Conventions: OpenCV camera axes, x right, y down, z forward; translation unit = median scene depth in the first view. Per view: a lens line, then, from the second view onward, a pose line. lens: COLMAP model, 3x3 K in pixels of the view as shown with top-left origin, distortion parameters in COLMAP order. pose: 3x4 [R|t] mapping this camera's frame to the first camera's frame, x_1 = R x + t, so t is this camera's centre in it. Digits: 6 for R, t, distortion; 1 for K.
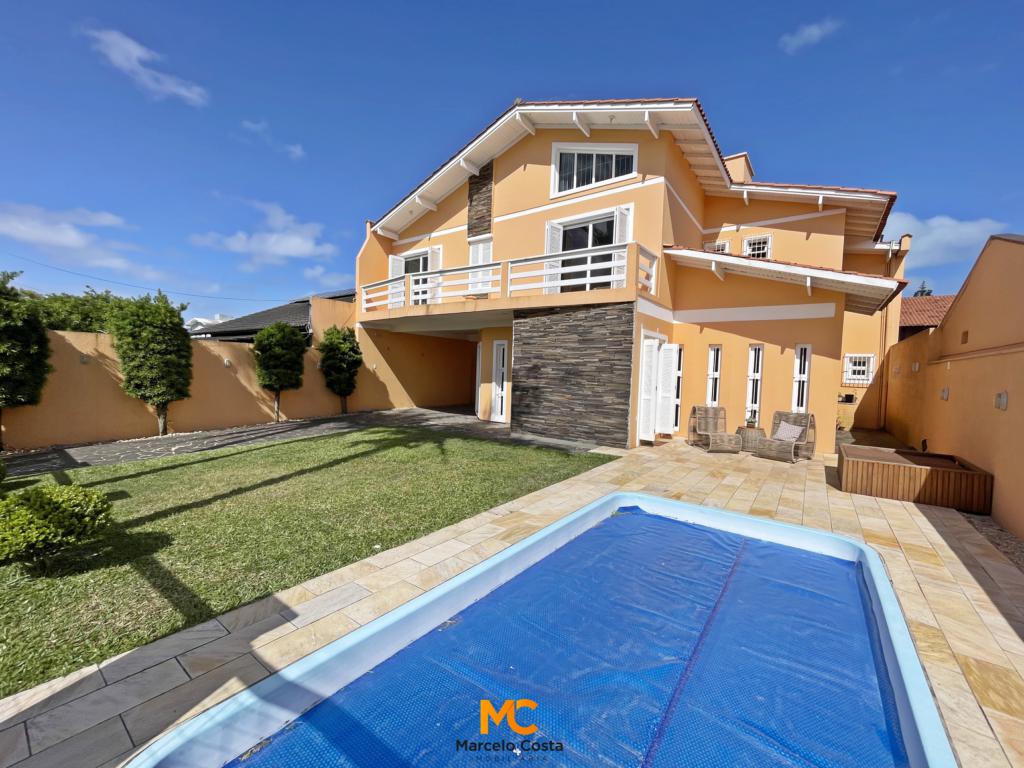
lens RADIAL K [[417.2, 0, 512.0], [0, 417.2, 384.0], [0, 0, 1]] dist [-0.001463, -0.000187]
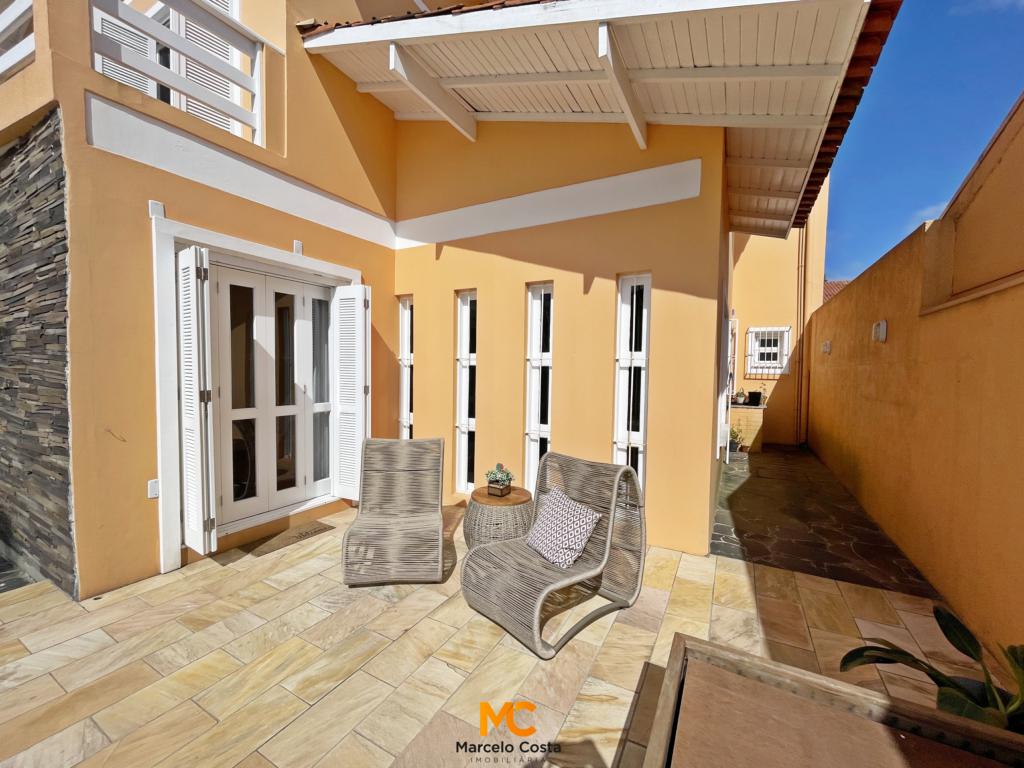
lens RADIAL K [[410.4, 0, 512.0], [0, 410.4, 384.0], [0, 0, 1]] dist [-0.019986, -0.000055]
pose [[0.991823, -0.021974, 0.125718, 0.394658], [0.020610, 0.999714, 0.012142, 0.000918], [-0.125949, -0.009452, 0.991992, 0.466392]]
